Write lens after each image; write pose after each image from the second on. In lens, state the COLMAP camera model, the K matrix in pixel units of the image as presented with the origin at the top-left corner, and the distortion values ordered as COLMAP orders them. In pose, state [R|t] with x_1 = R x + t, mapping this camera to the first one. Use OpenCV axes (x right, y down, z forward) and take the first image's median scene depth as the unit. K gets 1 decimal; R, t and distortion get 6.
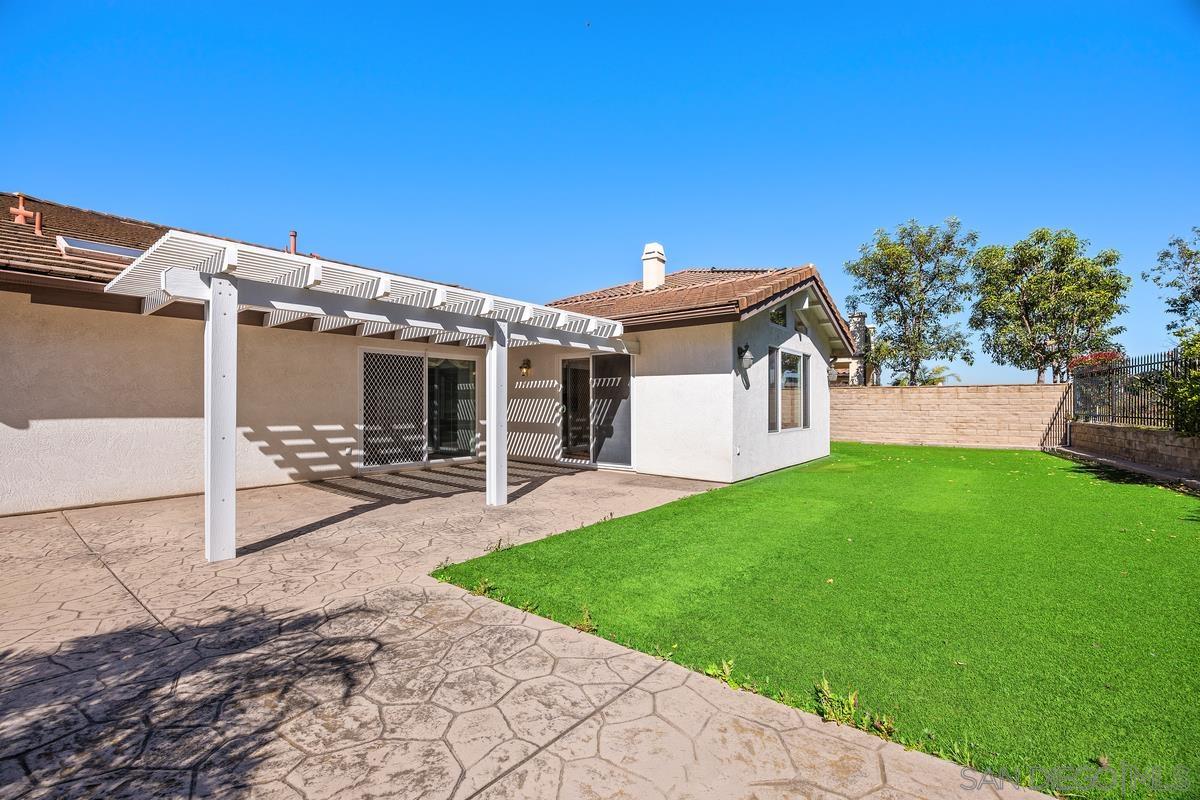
lens RADIAL K [[522.5, 0, 599.6], [0, 522.5, 403.2], [0, 0, 1]] dist [-0.014935, 0.000072]
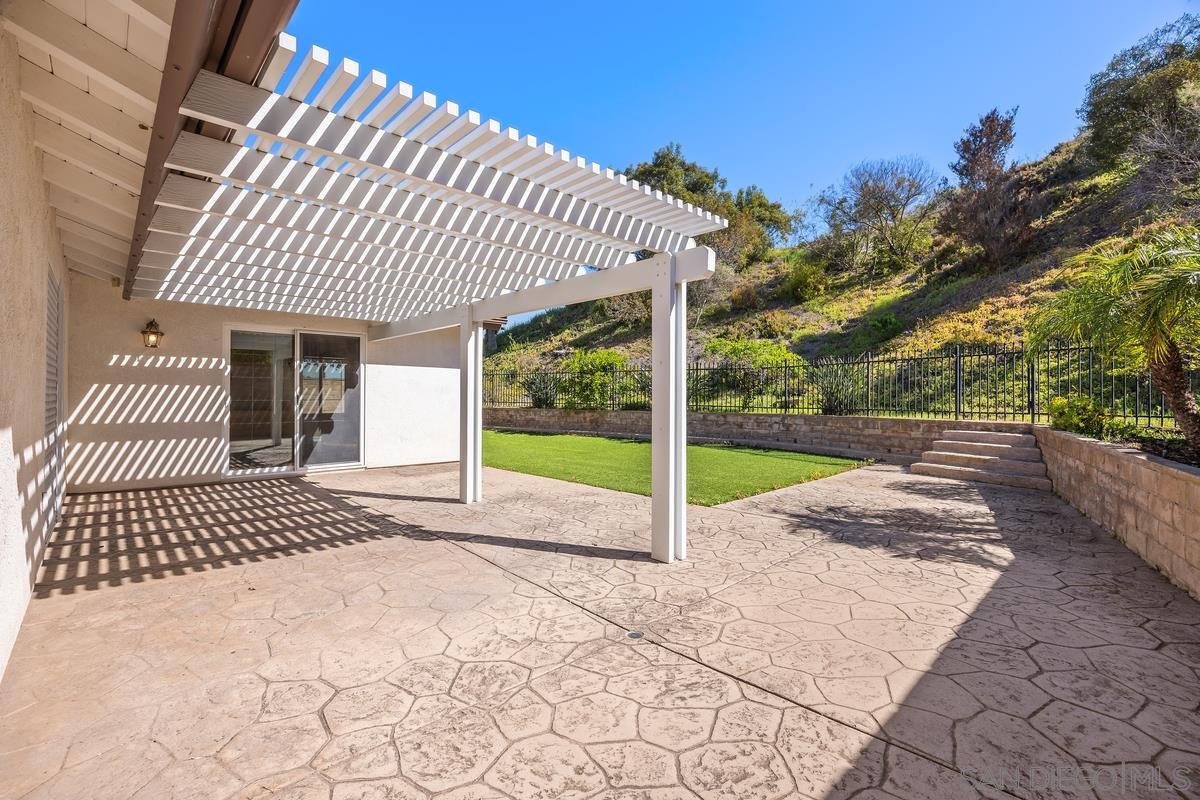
lens RADIAL K [[522.5, 0, 599.6], [0, 522.5, 403.2], [0, 0, 1]] dist [-0.014935, 0.000072]
pose [[0.123777, -0.013153, 0.992223, -0.742980], [-0.005913, 0.999885, 0.013992, 0.002045], [-0.992292, -0.007599, 0.123685, 0.445848]]
